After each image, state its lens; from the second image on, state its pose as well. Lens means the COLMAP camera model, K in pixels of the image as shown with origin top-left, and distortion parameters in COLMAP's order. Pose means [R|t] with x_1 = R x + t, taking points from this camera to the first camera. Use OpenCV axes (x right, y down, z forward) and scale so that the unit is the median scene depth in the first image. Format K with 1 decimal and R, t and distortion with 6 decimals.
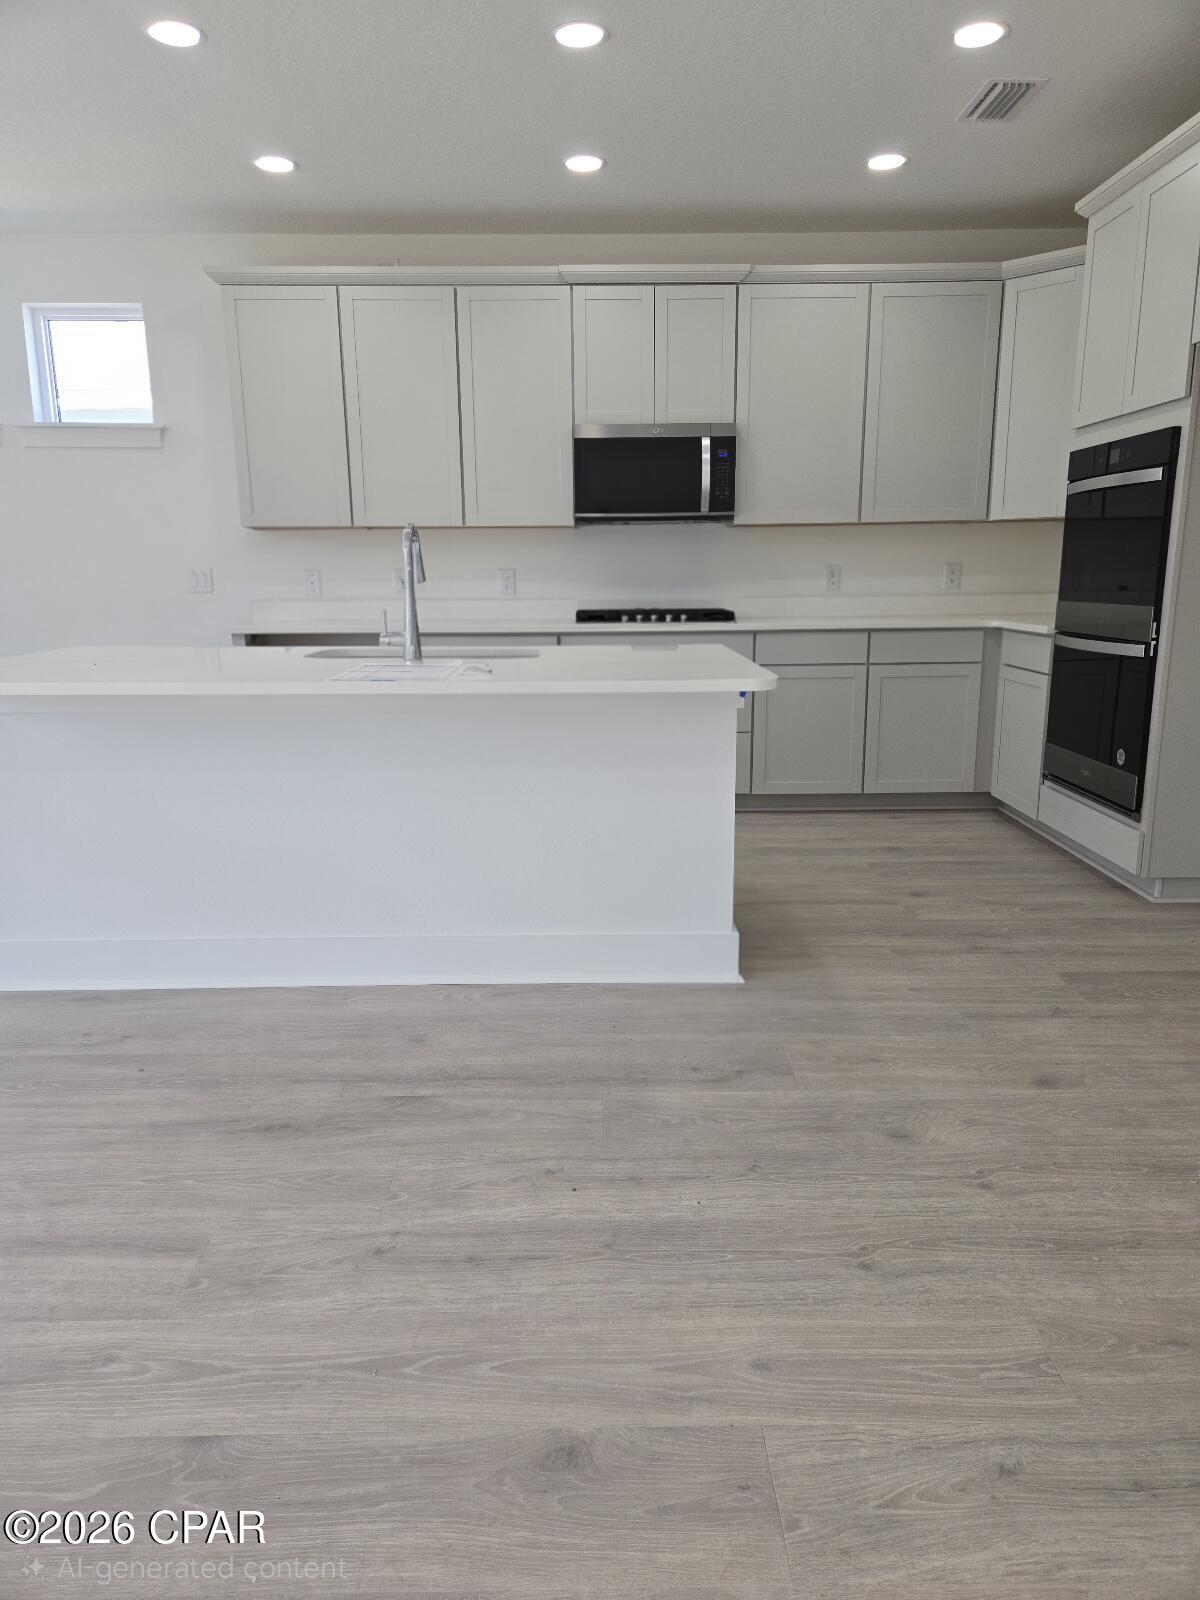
lens RADIAL K [[1070.4, 0, 600.0], [0, 1070.4, 800.0], [0, 0, 1]] dist [0.078377, -0.064297]
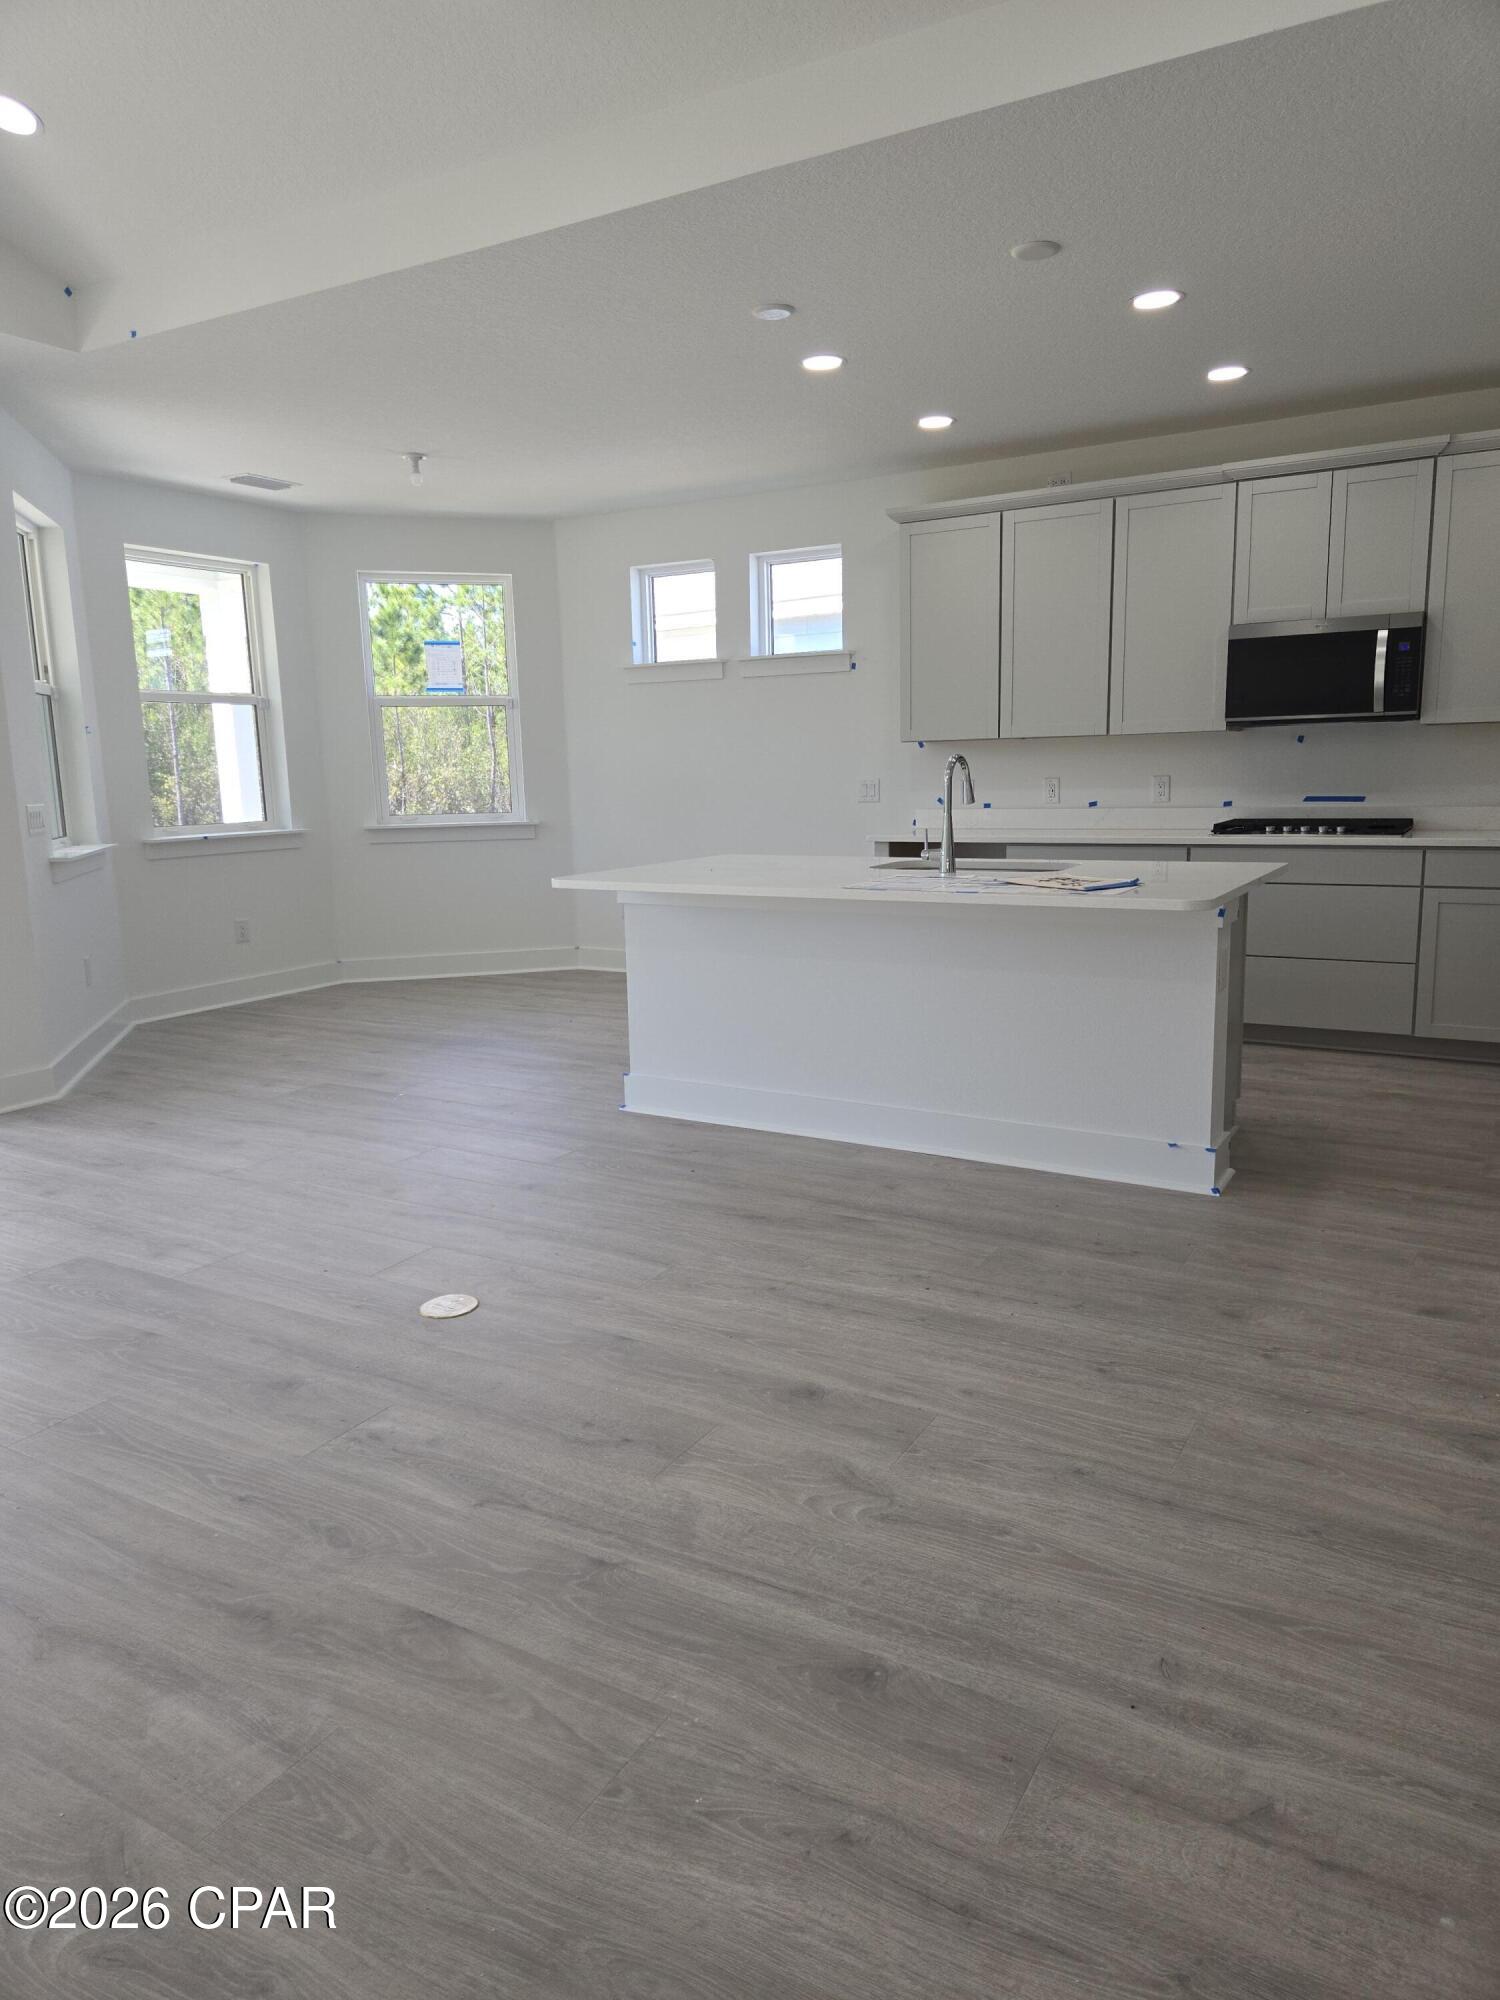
lens RADIAL K [[1338.0, 0, 750.0], [0, 1338.0, 1000.0], [0, 0, 1]] dist [0.078377, -0.064297]
pose [[0.856392, 0.080851, -0.509956, 0.448352], [-0.093499, 0.995619, 0.000833, 0.027876], [0.507790, 0.046967, 0.860200, -0.385854]]
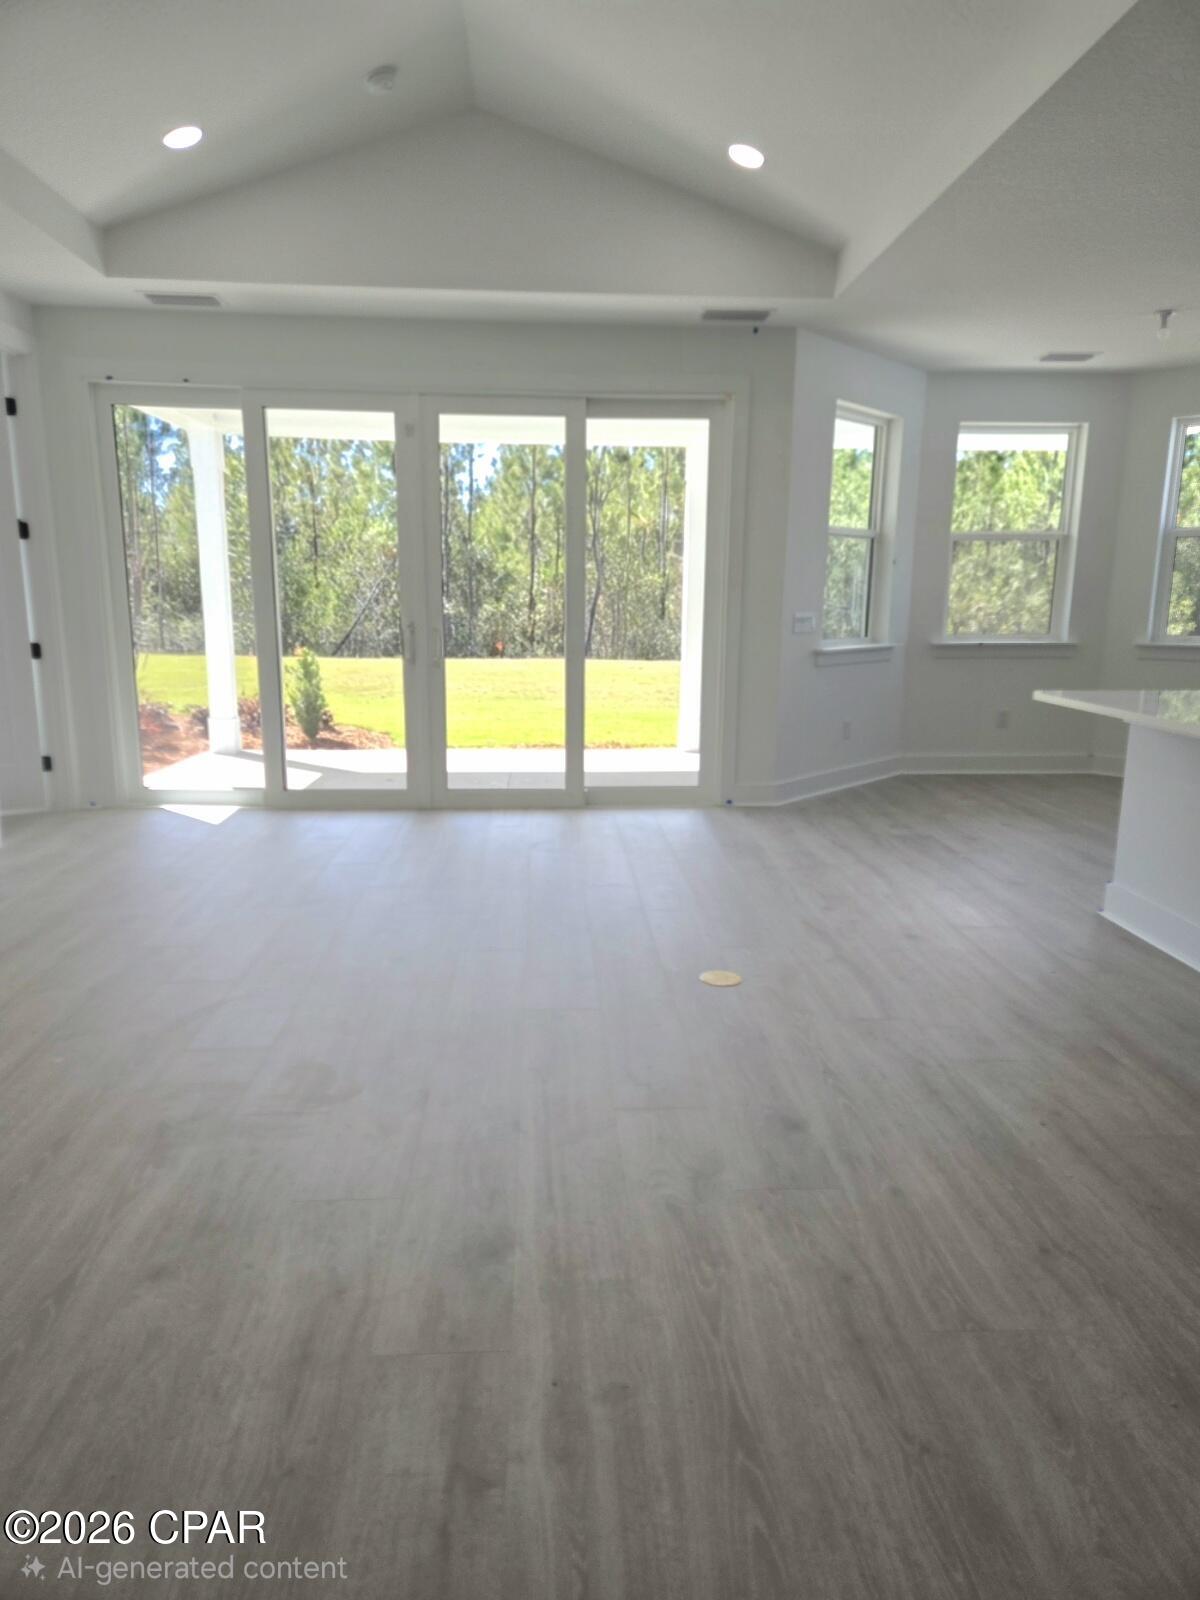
lens RADIAL K [[1047.5, 0, 595.4], [0, 1047.5, 804.4], [0, 0, 1]] dist [0.087031, -0.056550]
pose [[0.041346, 0.206785, -0.977512, 0.855830], [-0.221126, 0.955982, 0.192877, -0.099357], [0.974368, 0.208179, 0.085251, 0.225881]]
